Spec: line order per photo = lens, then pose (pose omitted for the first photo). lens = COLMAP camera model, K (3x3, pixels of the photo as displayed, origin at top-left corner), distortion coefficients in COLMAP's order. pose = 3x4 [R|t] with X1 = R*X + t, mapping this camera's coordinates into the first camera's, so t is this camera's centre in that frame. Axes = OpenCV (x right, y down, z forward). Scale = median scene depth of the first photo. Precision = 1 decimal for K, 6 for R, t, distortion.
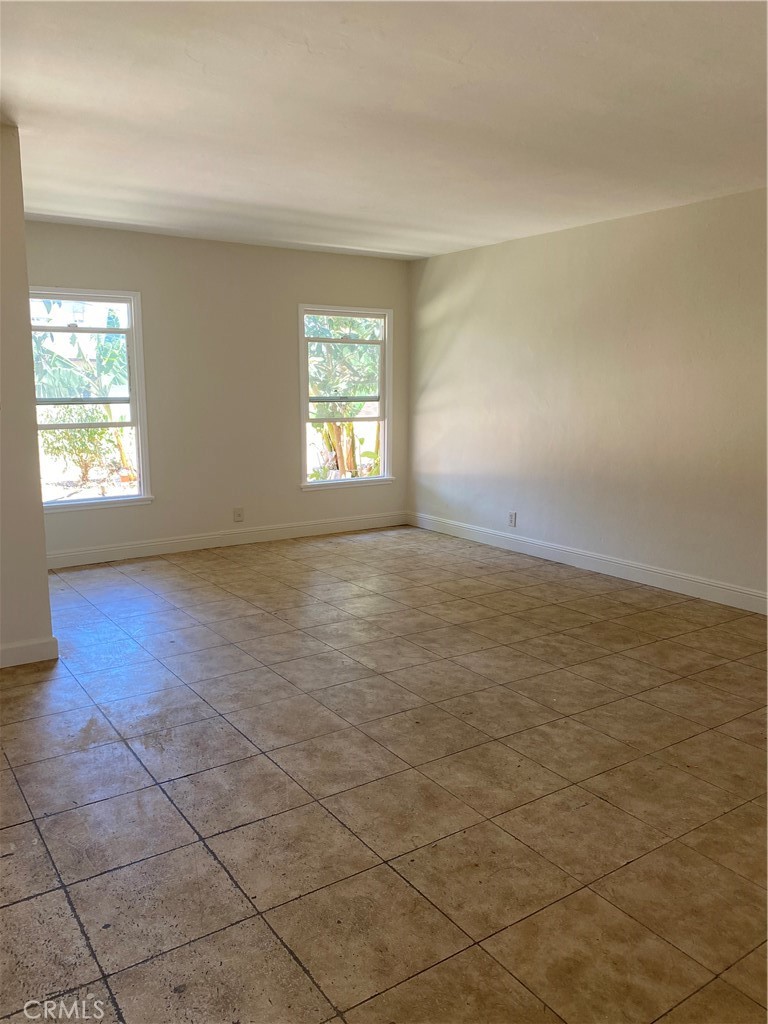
lens RADIAL K [[782.6, 0, 383.4], [0, 782.6, 512.3], [0, 0, 1]] dist [-0.002852, -0.004612]
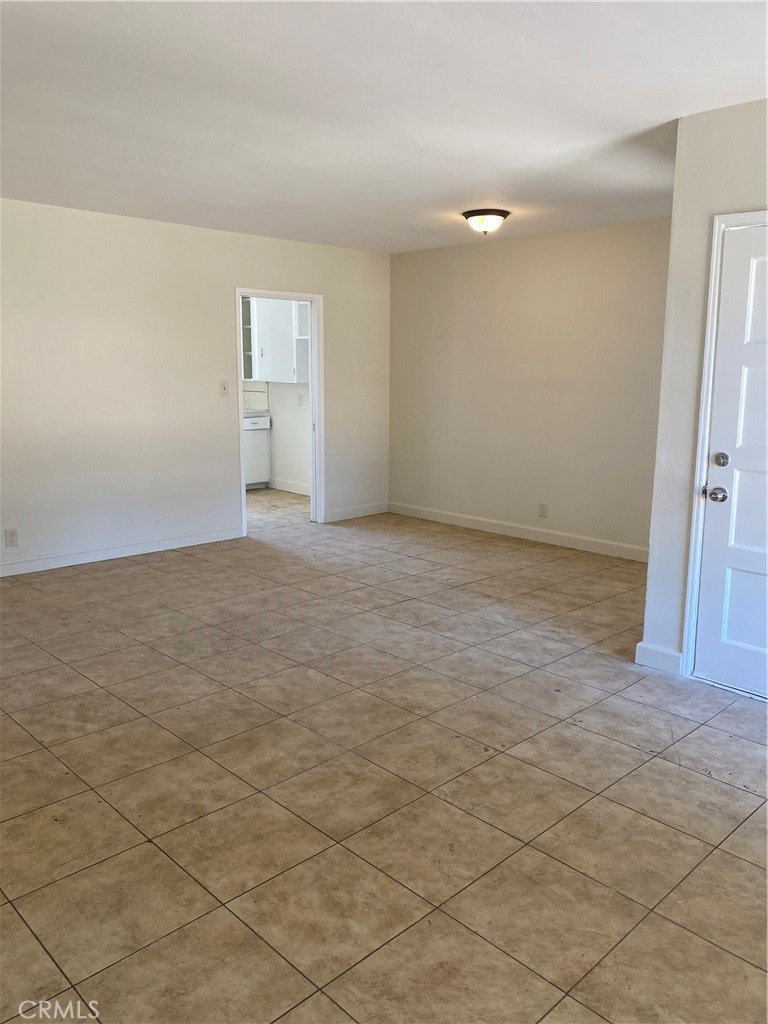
lens RADIAL K [[782.6, 0, 385.3], [0, 782.6, 512.2], [0, 0, 1]] dist [-0.002852, -0.004612]
pose [[-0.986492, 0.015864, -0.163040, 0.047974], [-0.040135, 0.941555, 0.334460, -0.305808], [0.158817, 0.336486, -0.928200, 1.809144]]
